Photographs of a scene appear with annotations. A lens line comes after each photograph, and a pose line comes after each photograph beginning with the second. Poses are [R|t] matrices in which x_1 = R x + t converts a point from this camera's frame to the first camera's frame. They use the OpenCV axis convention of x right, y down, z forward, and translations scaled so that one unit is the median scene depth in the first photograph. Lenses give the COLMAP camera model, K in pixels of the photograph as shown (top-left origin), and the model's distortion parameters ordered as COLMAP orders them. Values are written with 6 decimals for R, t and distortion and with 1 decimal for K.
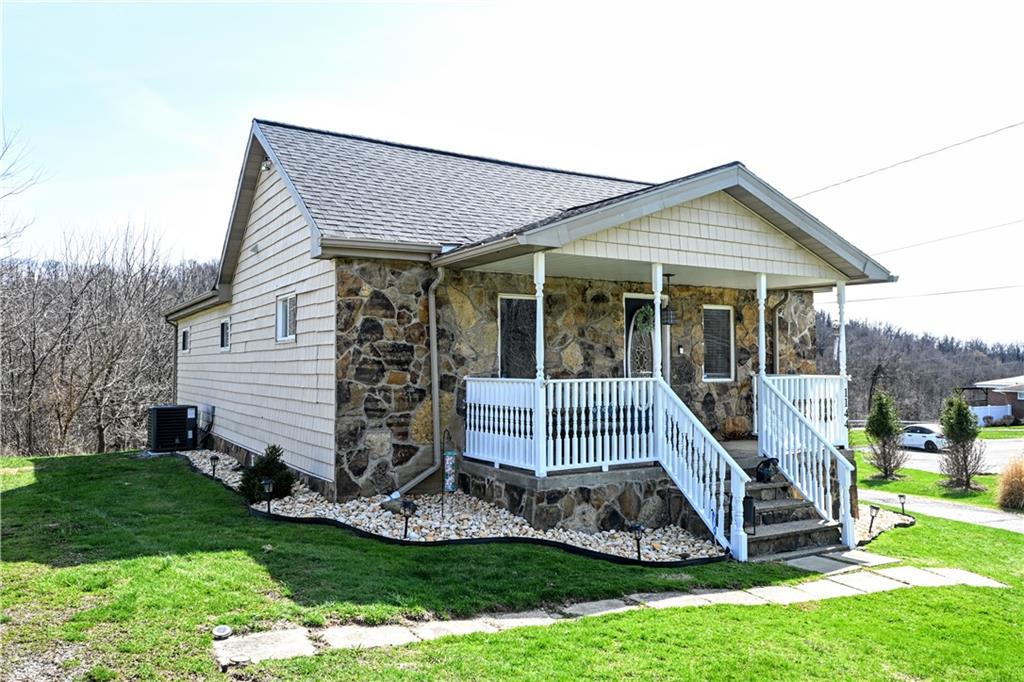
lens RADIAL K [[764.1, 0, 512.4], [0, 764.1, 337.7], [0, 0, 1]] dist [-0.012973, -0.000153]
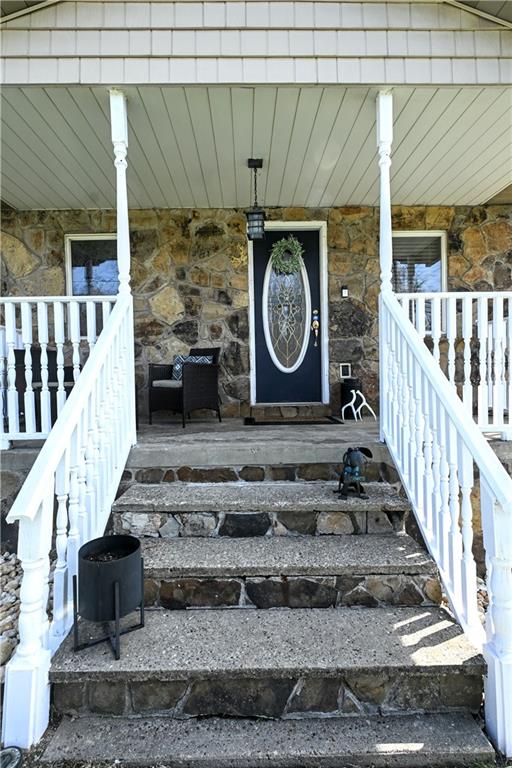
lens RADIAL K [[373.5, 0, 253.6], [0, 373.5, 387.3], [0, 0, 1]] dist [-0.011653, 0.002711]
pose [[0.861519, 0.001029, -0.507725, 0.399646], [0.033425, 0.997714, 0.058738, 0.102974], [0.506625, -0.067575, 0.859514, 0.762884]]
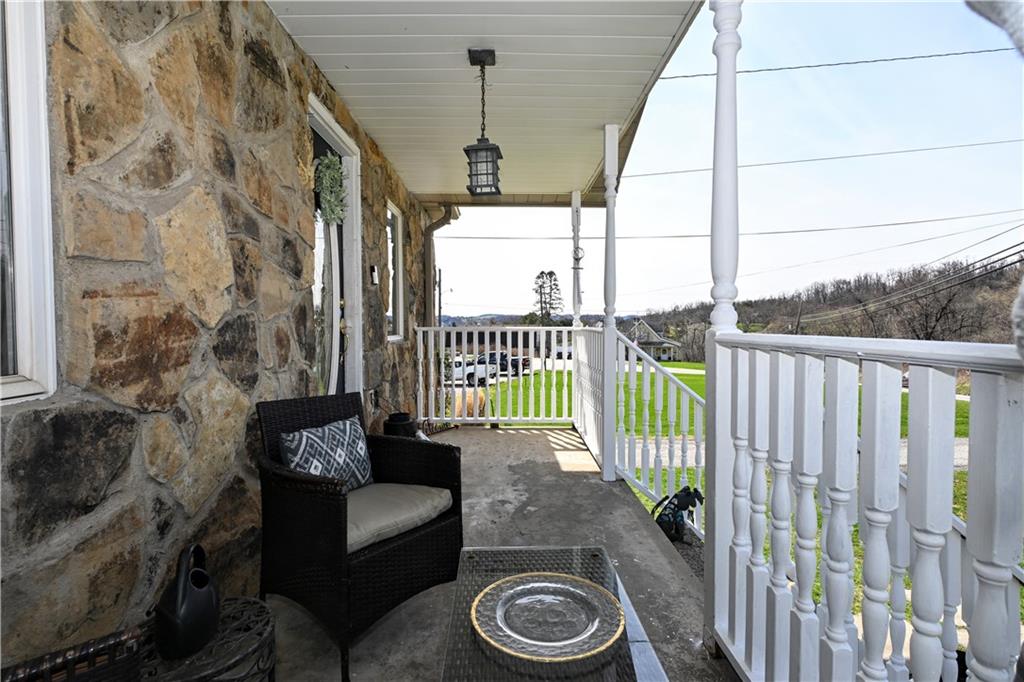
lens RADIAL K [[498.0, 0, 517.2], [0, 498.0, 340.5], [0, 0, 1]] dist [-0.011653, 0.002711]
pose [[0.512235, -0.024743, 0.858489, 0.001175], [-0.037793, 0.997967, 0.051313, 0.043903], [-0.858014, -0.058729, 0.510258, 0.927135]]
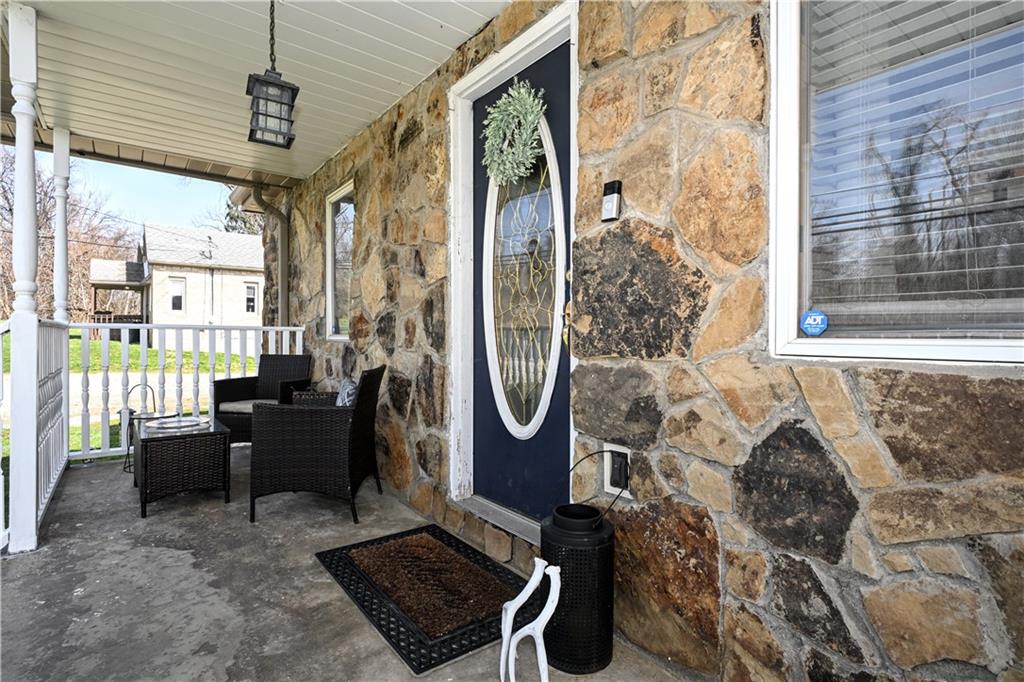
lens RADIAL K [[498.0, 0, 515.0], [0, 498.0, 337.9], [0, 0, 1]] dist [-0.011653, 0.002711]
pose [[0.110343, 0.013273, -0.993805, 0.436293], [0.036001, 0.999201, 0.017343, 0.061779], [0.993241, -0.037692, 0.109777, 1.155589]]
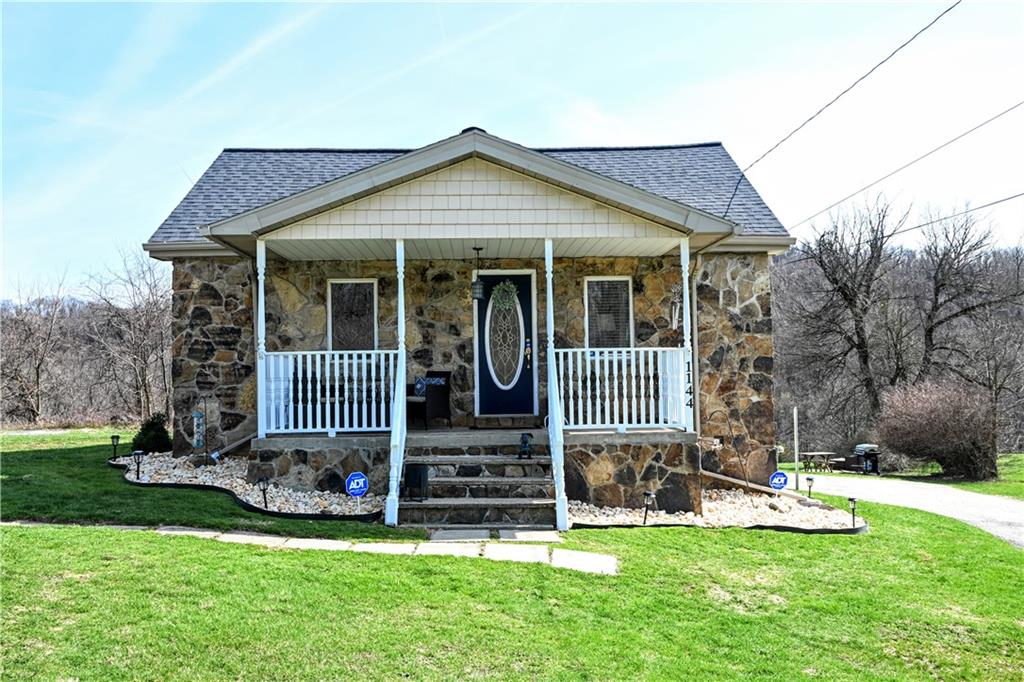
lens RADIAL K [[829.0, 0, 513.5], [0, 829.0, 338.1], [0, 0, 1]] dist [-0.018727, 0.000701]
pose [[0.873776, -0.032878, -0.485216, 0.822247], [0.030060, 0.999456, -0.013591, 0.053004], [0.485398, -0.002710, 0.874289, 0.094103]]
